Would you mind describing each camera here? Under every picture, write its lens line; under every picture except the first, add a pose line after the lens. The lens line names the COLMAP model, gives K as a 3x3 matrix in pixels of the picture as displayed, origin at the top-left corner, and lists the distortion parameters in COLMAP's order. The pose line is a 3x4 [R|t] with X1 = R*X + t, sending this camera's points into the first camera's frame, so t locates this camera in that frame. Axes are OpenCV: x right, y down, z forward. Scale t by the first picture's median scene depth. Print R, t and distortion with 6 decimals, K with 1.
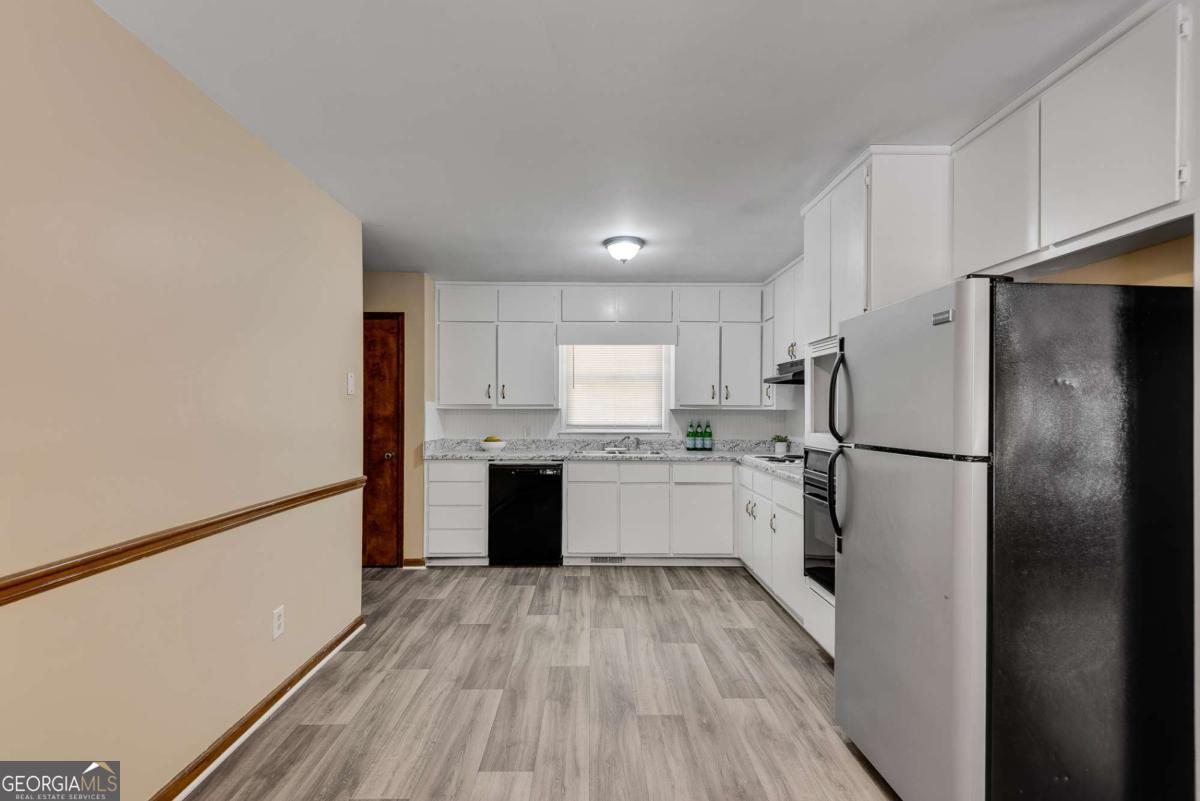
lens RADIAL K [[549.3, 0, 593.8], [0, 549.3, 406.2], [0, 0, 1]] dist [0.033670, -0.022496]
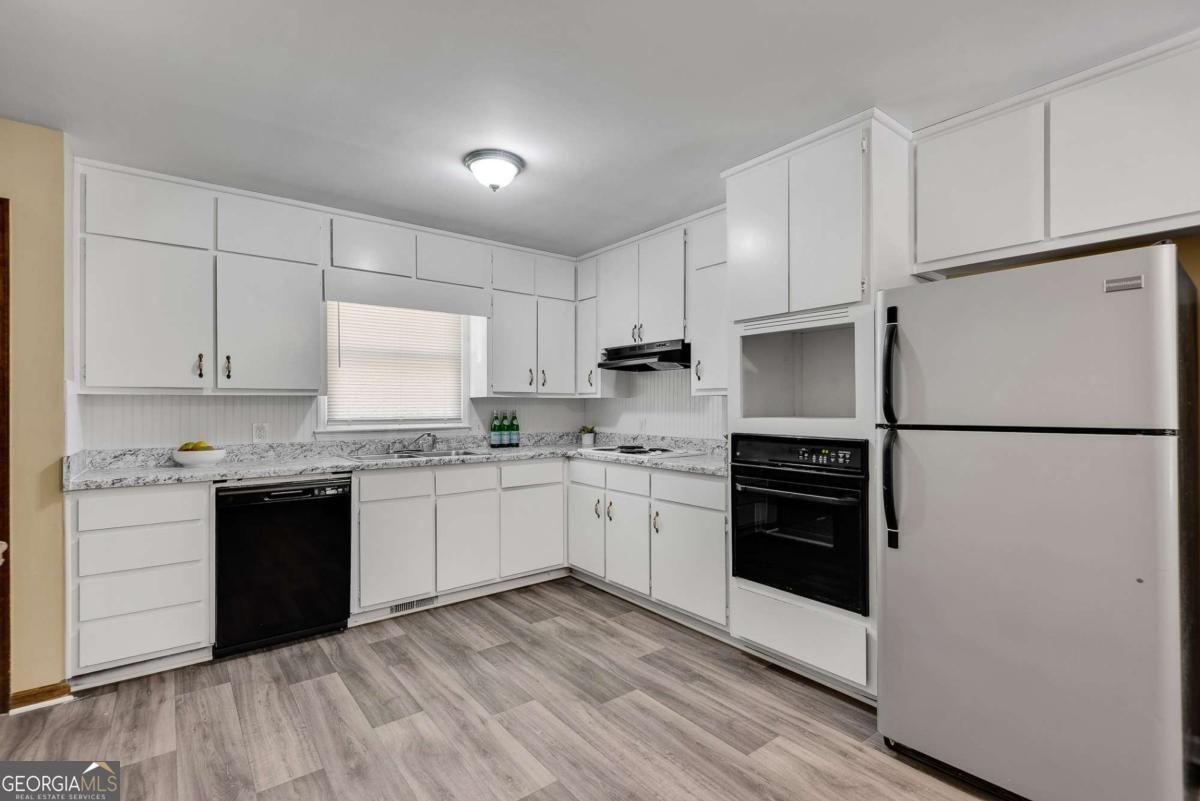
lens RADIAL K [[549.3, 0, 599.8], [0, 549.3, 404.6], [0, 0, 1]] dist [0.036068, -0.024069]
pose [[0.791165, -0.004233, 0.611588, -0.274404], [0.001691, 0.999987, 0.004733, 0.016402], [-0.611601, -0.002711, 0.791162, 0.334082]]
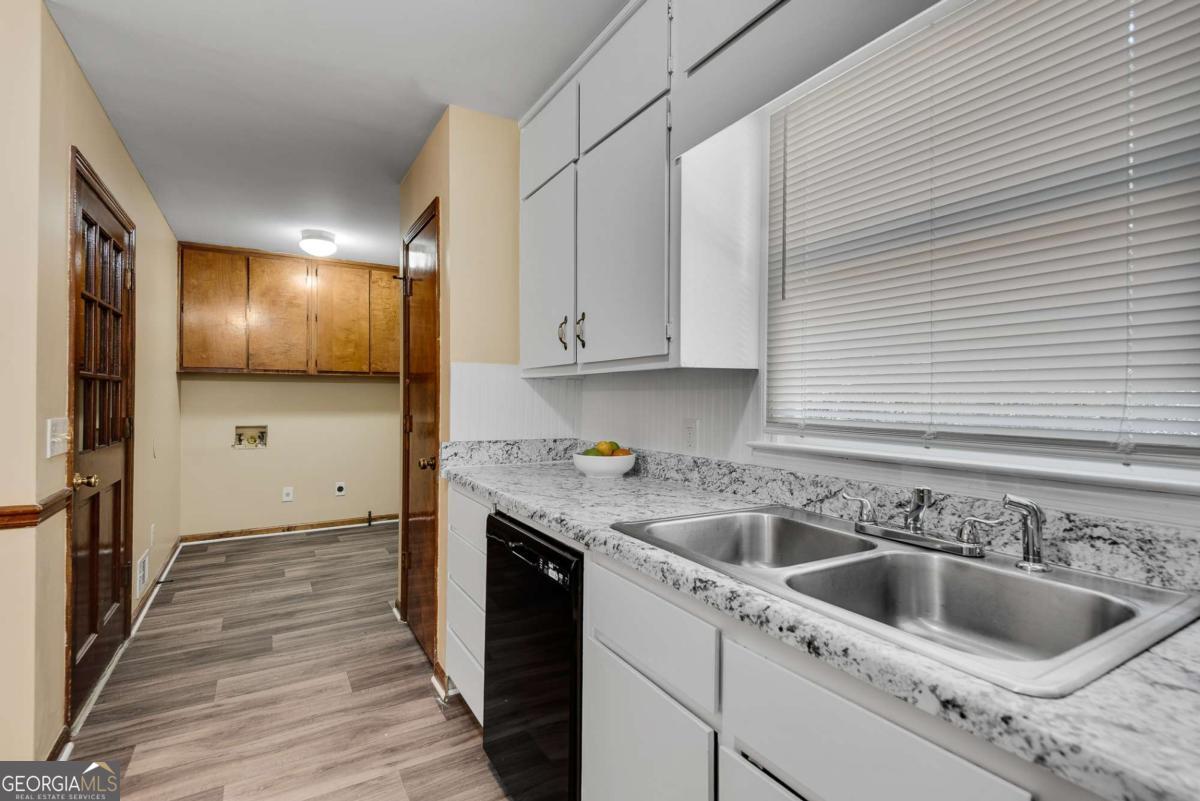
lens RADIAL K [[552.1, 0, 601.0], [0, 552.1, 402.8], [0, 0, 1]] dist [0.036861, -0.021661]
pose [[0.511080, 0.008175, -0.859494, 0.236789], [0.006614, 0.999888, 0.013443, 0.024087], [0.859508, -0.012555, 0.510969, 1.020842]]
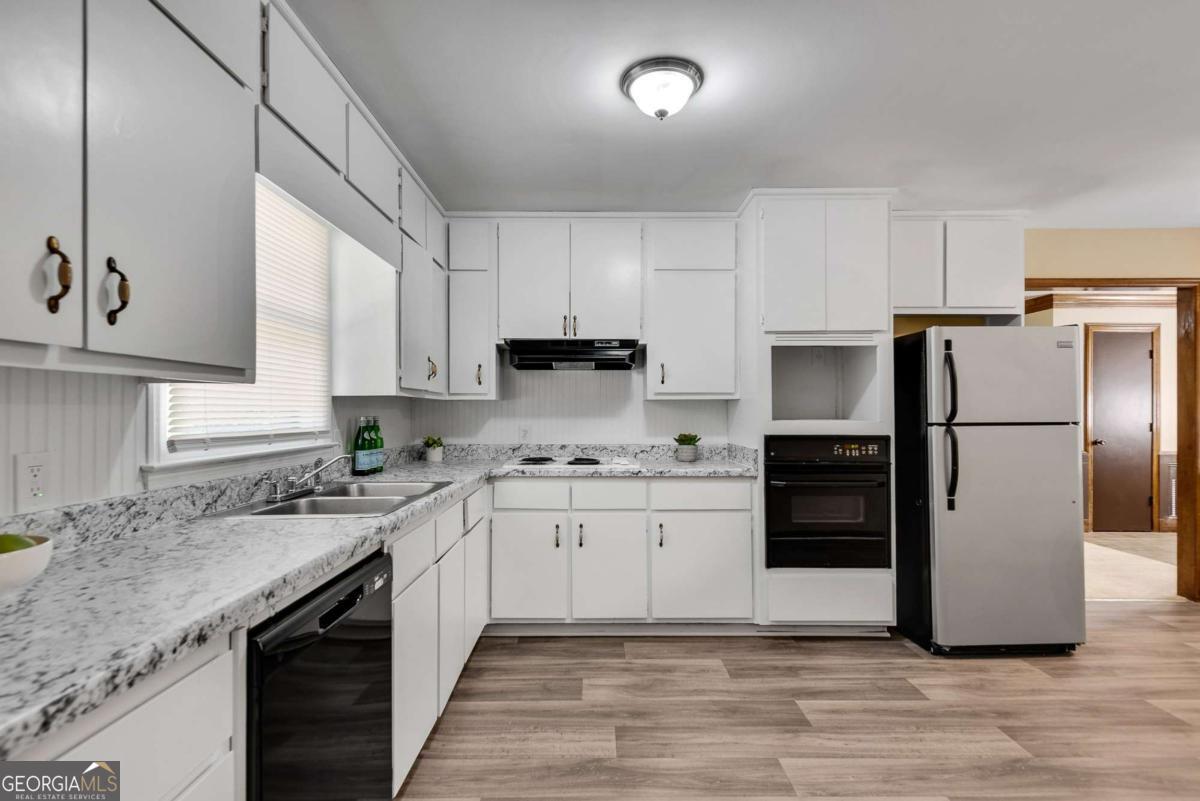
lens RADIAL K [[559.0, 0, 598.3], [0, 559.0, 407.4], [0, 0, 1]] dist [0.042912, -0.022266]
pose [[-0.007584, 0.003942, 0.999963, -0.487433], [-0.004995, 0.999980, -0.003980, 0.022803], [-0.999959, -0.005025, -0.007565, 1.043479]]
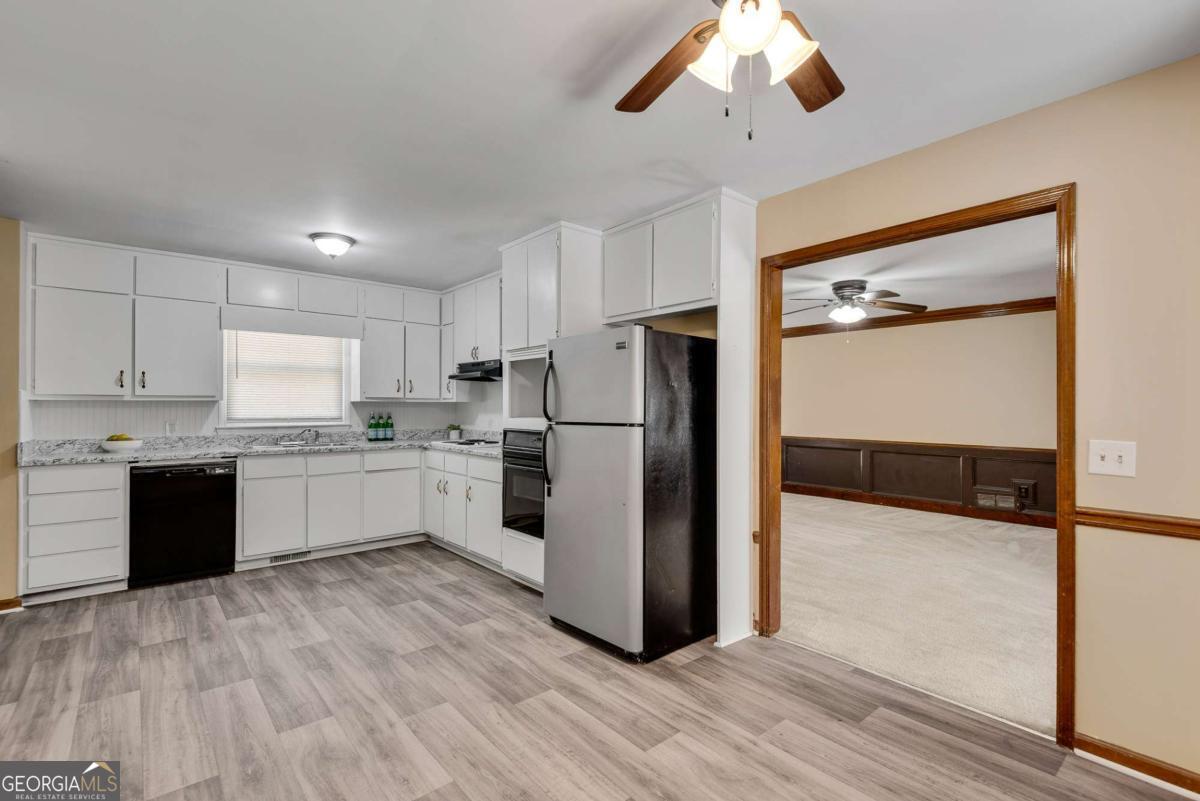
lens RADIAL K [[552.1, 0, 601.0], [0, 552.1, 402.8], [0, 0, 1]] dist [0.036861, -0.021661]
pose [[0.767876, 0.000806, 0.640598, -0.223749], [-0.001708, 0.999998, 0.000789, 0.008192], [-0.640596, -0.001700, 0.767876, -0.122988]]
